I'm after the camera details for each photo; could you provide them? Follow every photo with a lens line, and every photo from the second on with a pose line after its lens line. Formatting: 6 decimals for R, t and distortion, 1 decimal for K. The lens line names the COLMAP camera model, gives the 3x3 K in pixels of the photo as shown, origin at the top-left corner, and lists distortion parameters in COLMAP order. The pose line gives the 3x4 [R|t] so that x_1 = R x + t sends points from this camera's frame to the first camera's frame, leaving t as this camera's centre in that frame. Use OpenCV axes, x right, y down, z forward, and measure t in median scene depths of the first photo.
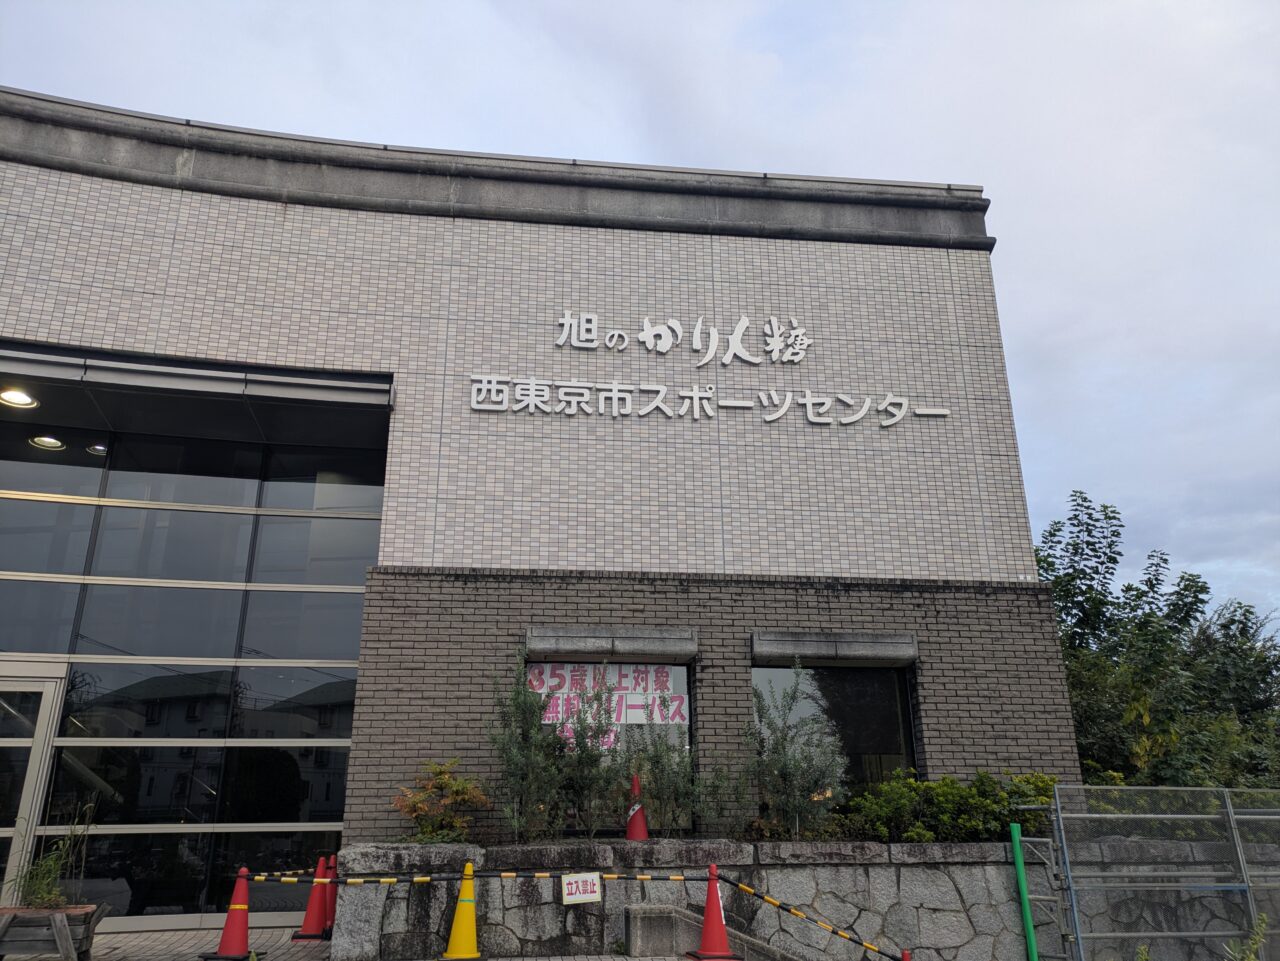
lens RADIAL K [[949.3, 0, 620.3], [0, 949.3, 481.2], [0, 0, 1]] dist [0.072279, -0.070530]
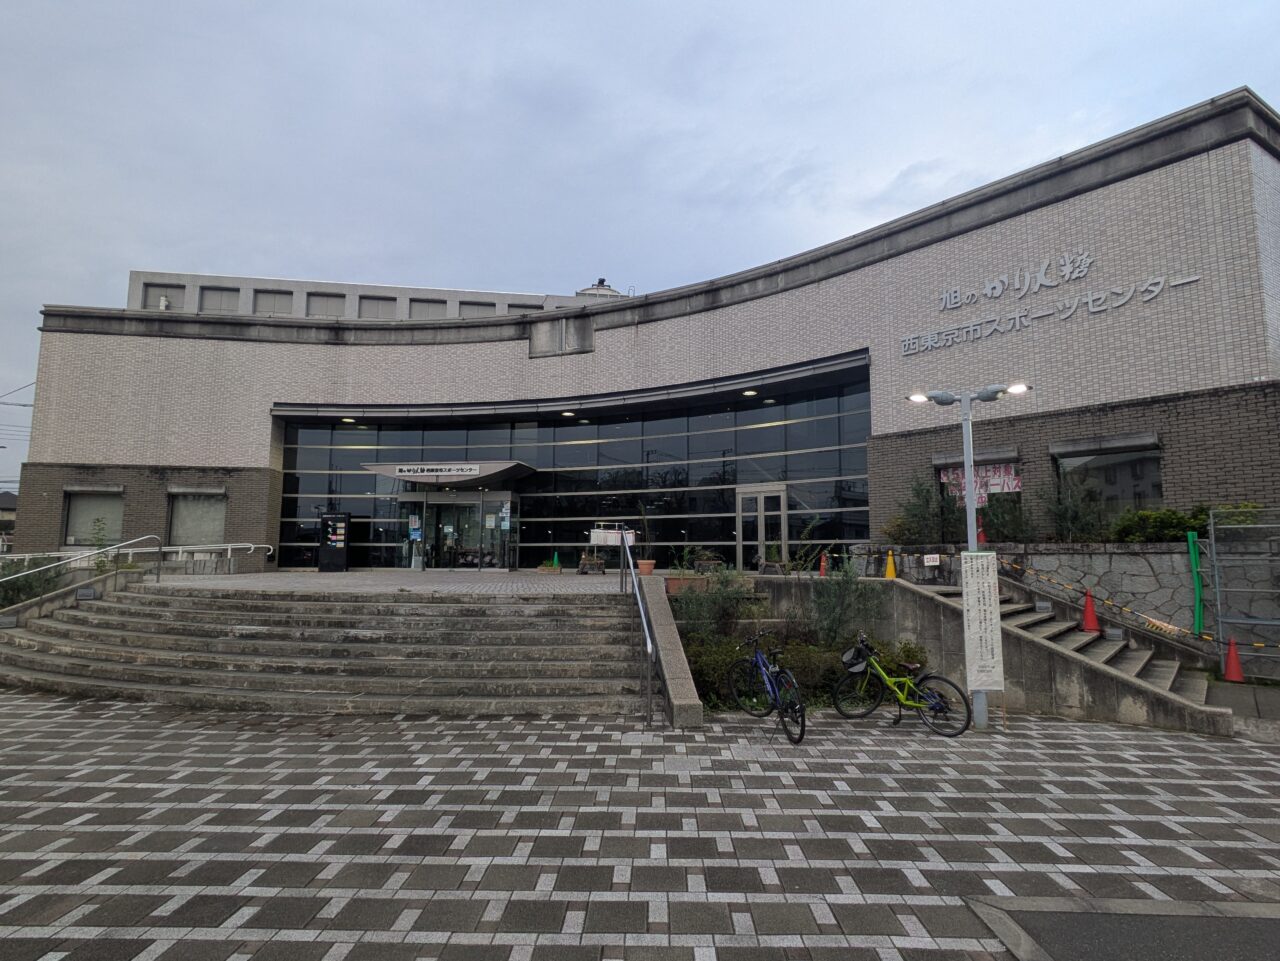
lens RADIAL K [[584.8, 0, 637.6], [0, 584.8, 488.2], [0, 0, 1]] dist [0.000475, -0.000613]
pose [[0.590370, -0.081023, -0.803056, 0.549656], [0.260281, 0.960907, 0.094397, -0.072019], [0.764014, -0.264749, 0.588380, -0.316632]]
